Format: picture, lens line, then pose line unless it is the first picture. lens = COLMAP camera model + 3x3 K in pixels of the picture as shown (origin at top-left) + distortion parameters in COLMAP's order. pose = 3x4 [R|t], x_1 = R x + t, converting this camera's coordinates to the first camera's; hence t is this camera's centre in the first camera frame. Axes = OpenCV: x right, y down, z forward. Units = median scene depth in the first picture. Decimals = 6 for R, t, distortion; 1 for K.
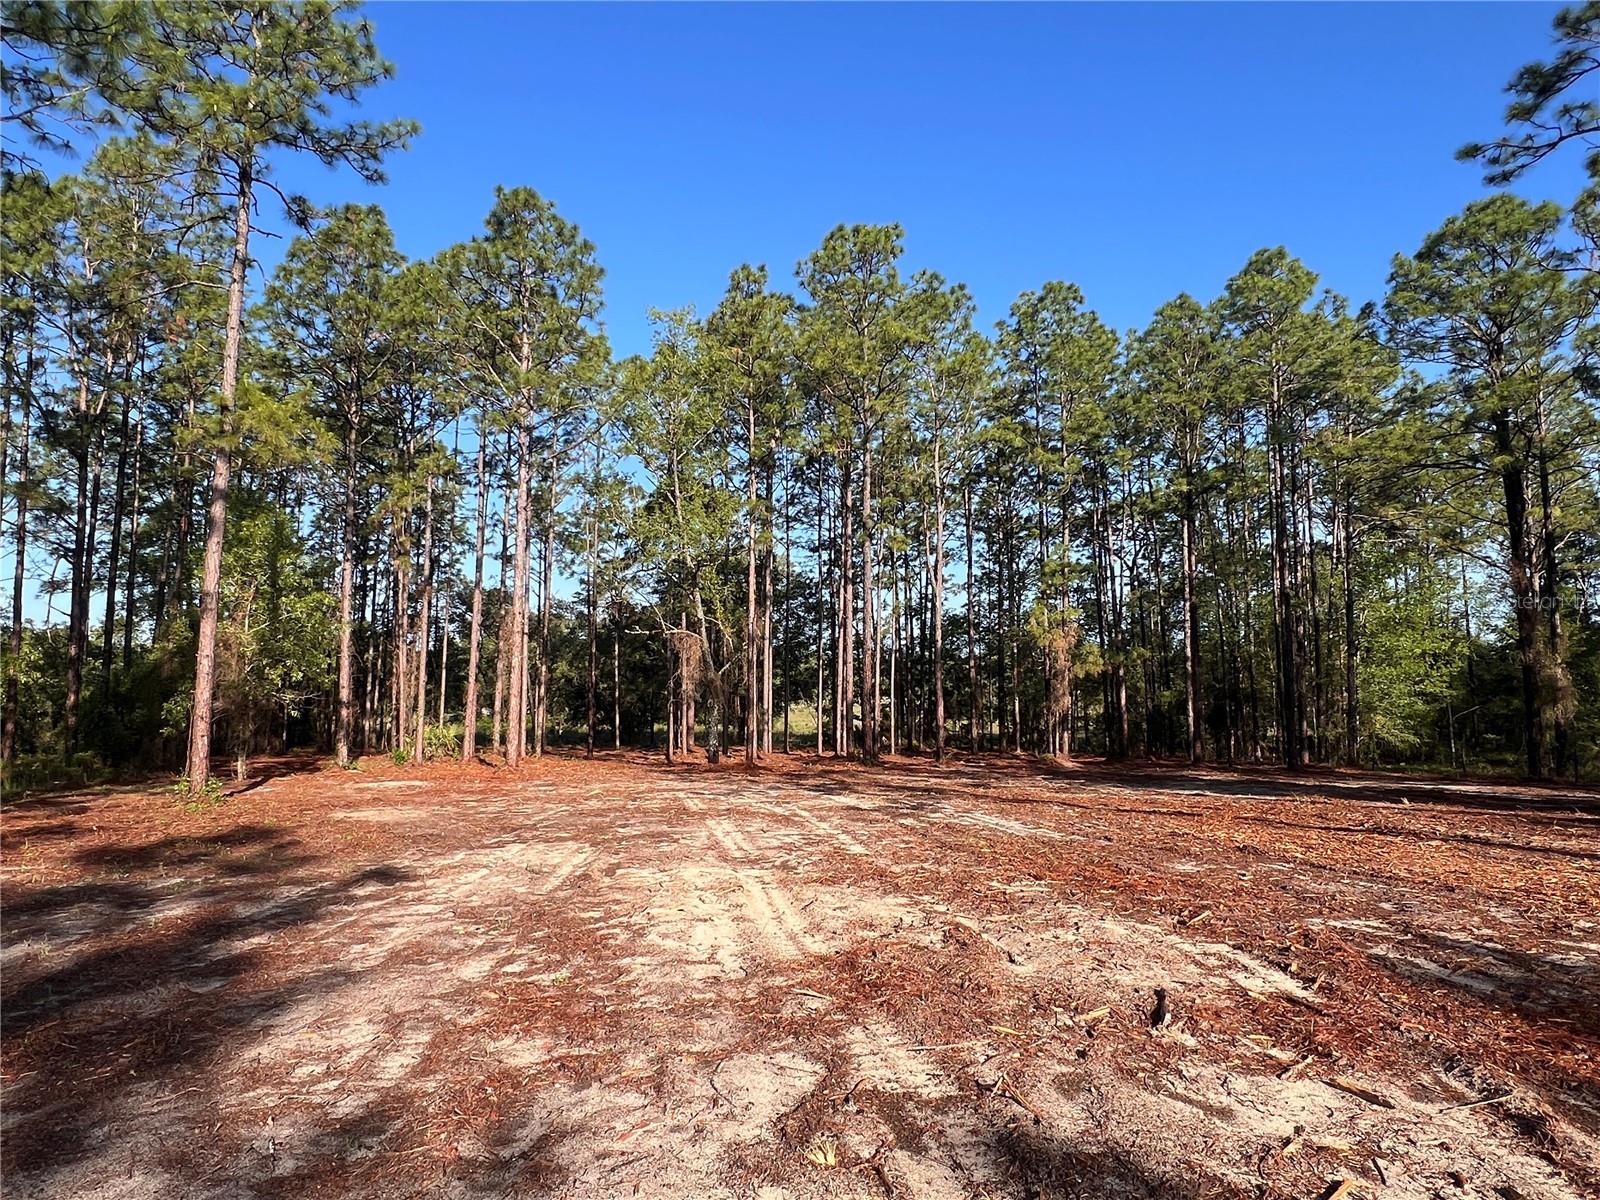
lens RADIAL K [[960.9, 0, 792.8], [0, 960.9, 606.5], [0, 0, 1]] dist [-0.010843, 0.002321]
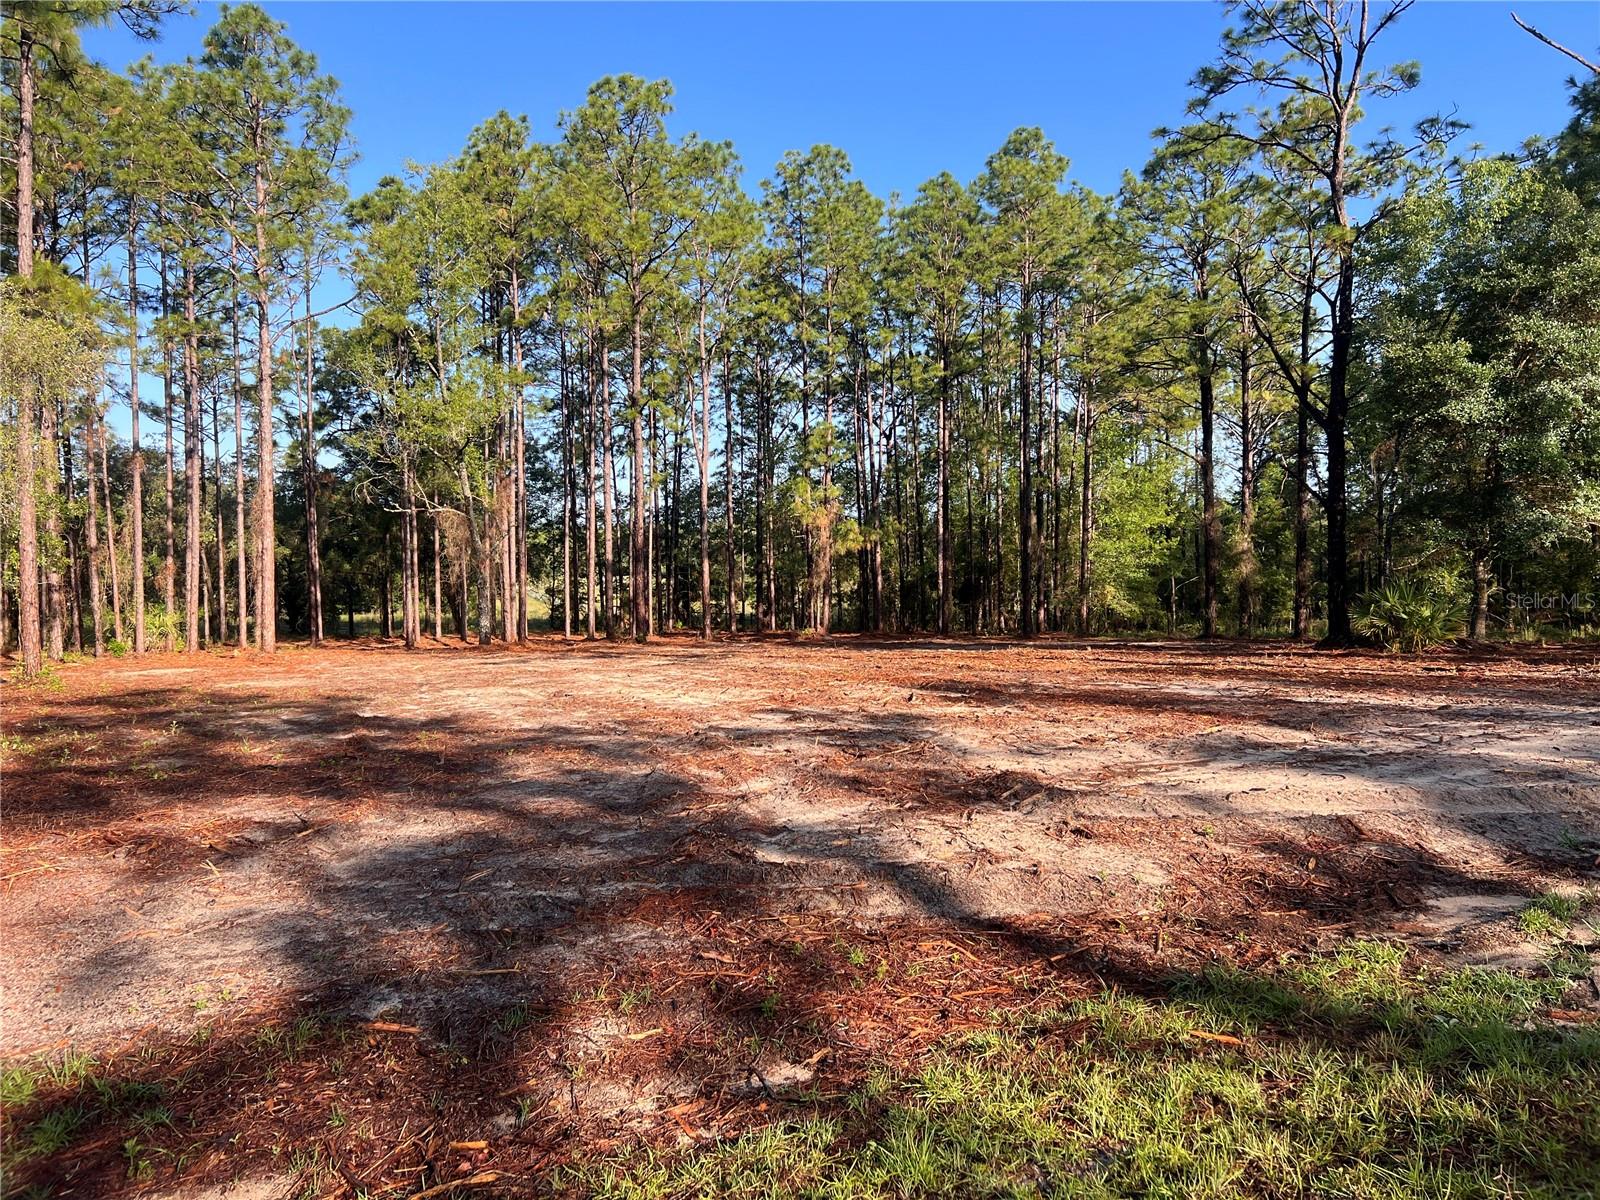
lens RADIAL K [[1191.1, 0, 796.3], [0, 1191.1, 596.3], [0, 0, 1]] dist [0.050271, -0.061937]
pose [[0.965068, -0.017797, 0.261394, -0.077076], [-0.011518, 0.993844, 0.110191, -0.019817], [-0.261746, -0.109352, 0.958922, -0.205095]]
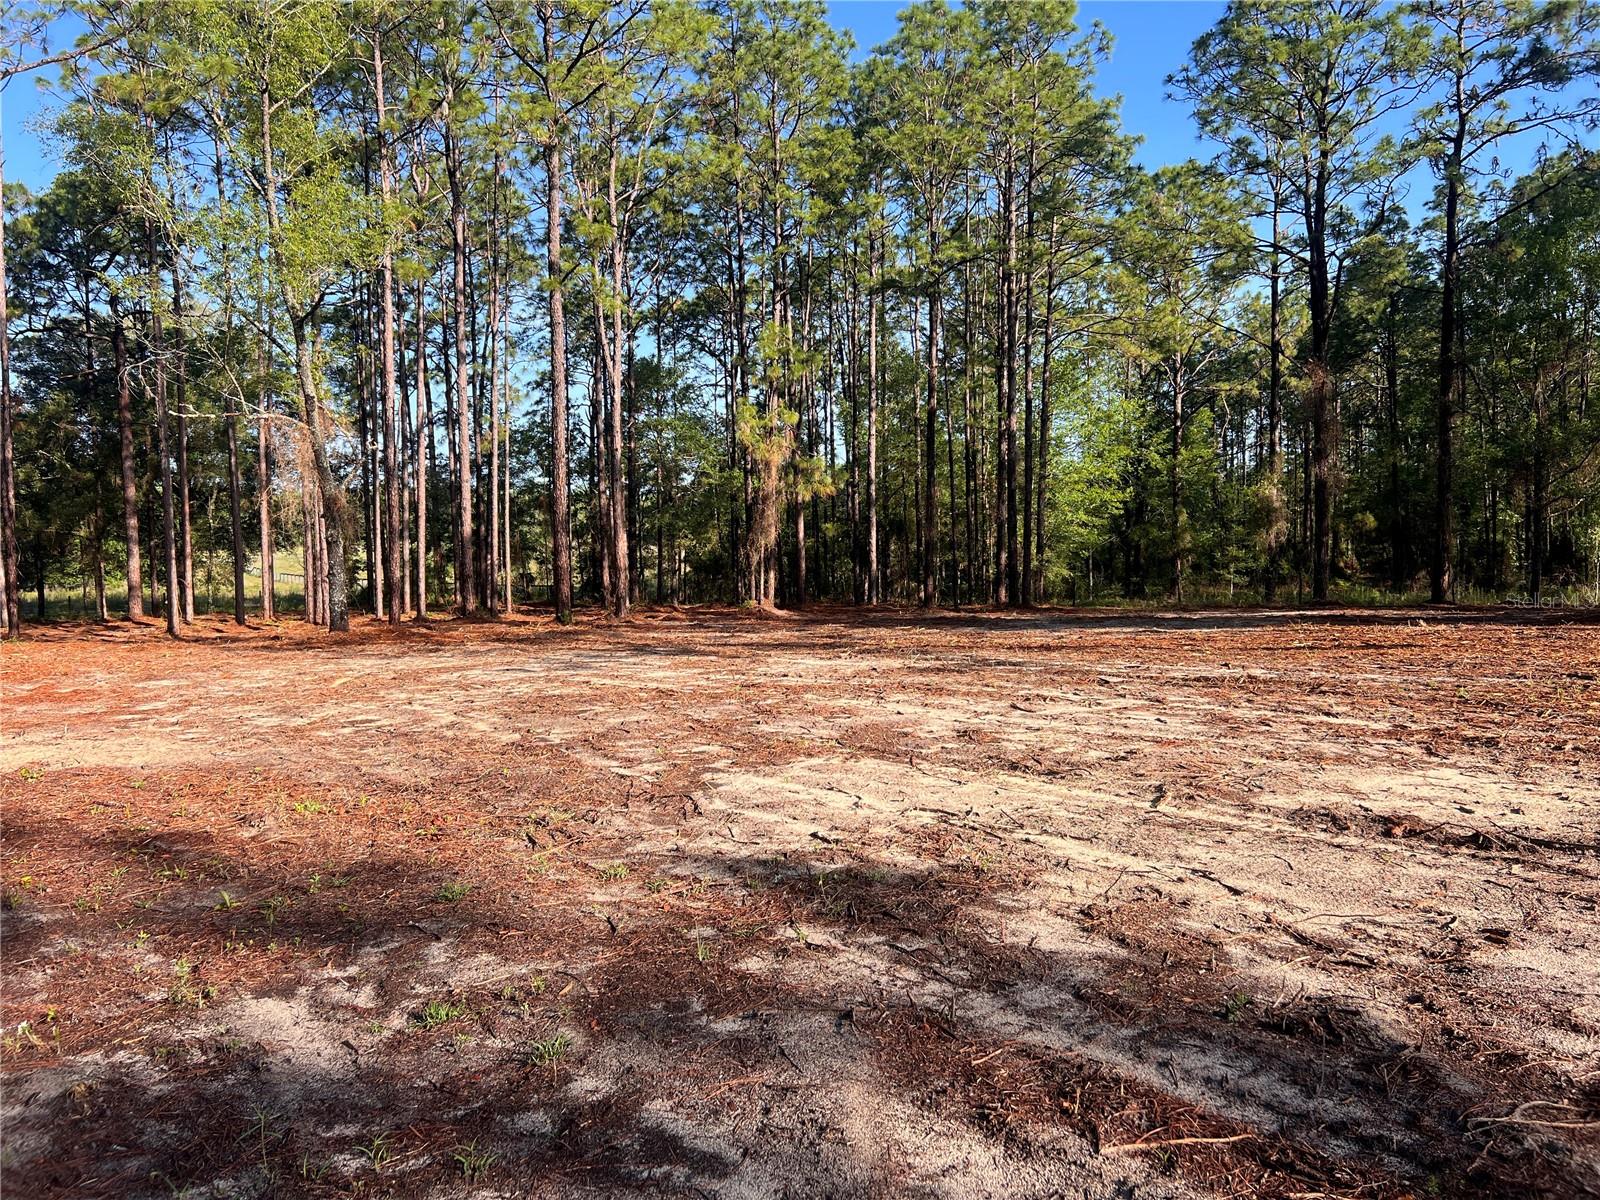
lens RADIAL K [[1191.1, 0, 788.9], [0, 1191.1, 584.2], [0, 0, 1]] dist [0.050271, -0.061937]
pose [[0.883796, -0.031210, 0.466831, -0.150162], [-0.029970, 0.991947, 0.123054, 0.022156], [-0.466912, -0.122746, 0.875743, 0.153940]]
